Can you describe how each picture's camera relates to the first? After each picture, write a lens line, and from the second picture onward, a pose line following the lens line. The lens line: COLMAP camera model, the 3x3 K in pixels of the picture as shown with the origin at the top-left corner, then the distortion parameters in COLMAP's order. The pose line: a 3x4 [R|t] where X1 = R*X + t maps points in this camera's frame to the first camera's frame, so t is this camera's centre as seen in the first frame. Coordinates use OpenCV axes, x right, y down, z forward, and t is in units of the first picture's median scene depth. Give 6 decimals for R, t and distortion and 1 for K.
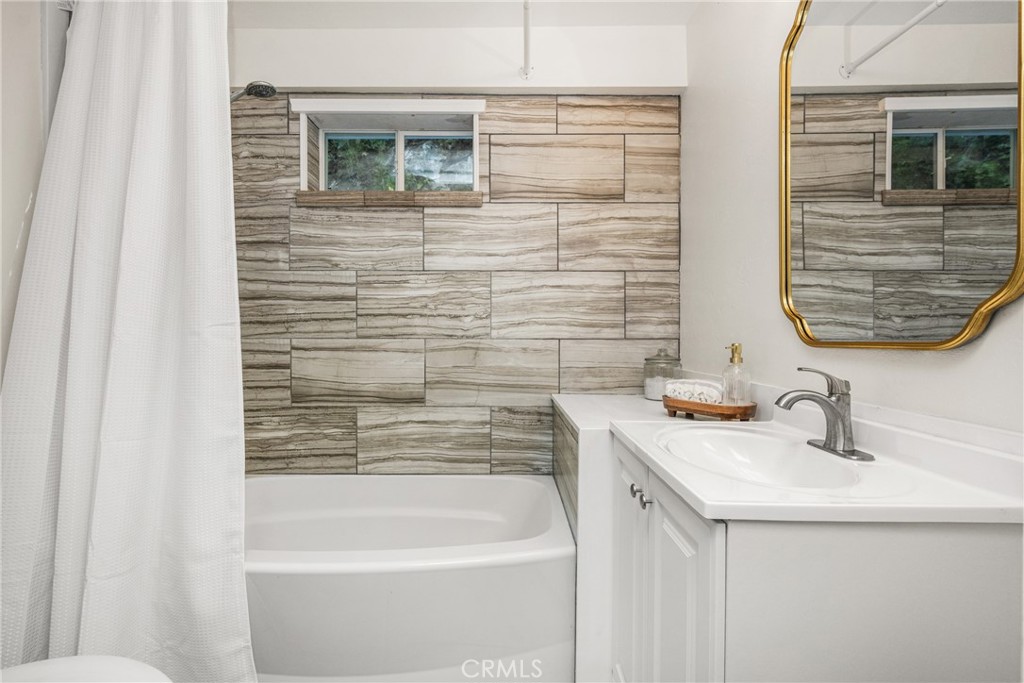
lens RADIAL K [[432.4, 0, 508.7], [0, 432.4, 334.9], [0, 0, 1]] dist [0.000947, -0.000060]
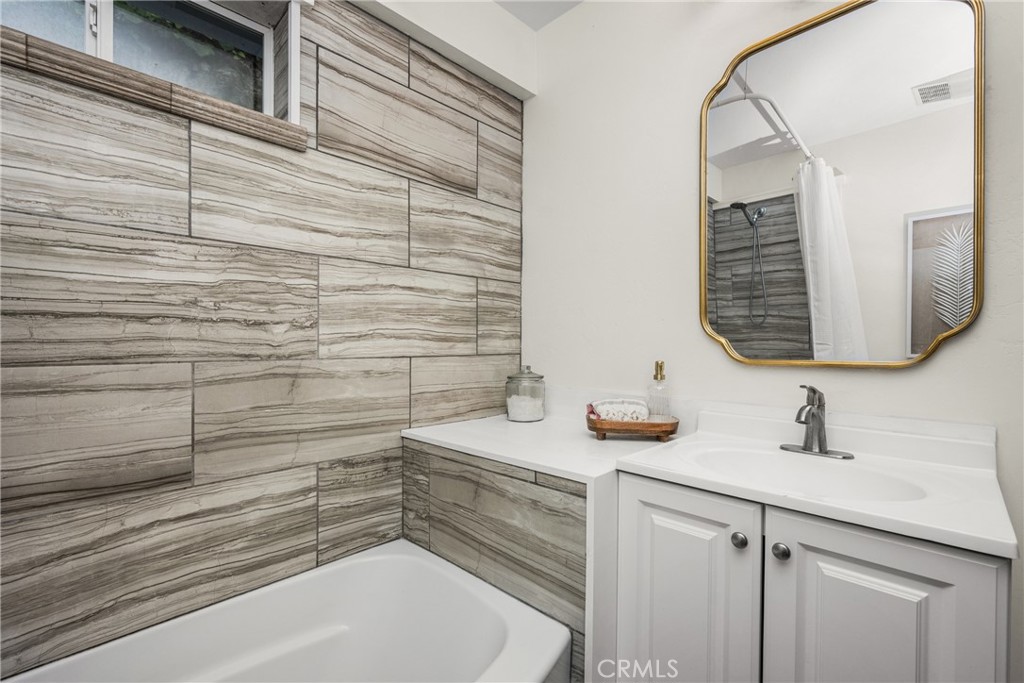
lens RADIAL K [[432.4, 0, 513.0], [0, 432.4, 341.6], [0, 0, 1]] dist [0.000947, -0.000060]
pose [[0.702090, 0.000879, 0.712087, -0.299952], [-0.000016, 0.999999, -0.001219, -0.016764], [-0.712088, 0.000844, 0.702090, 0.332453]]
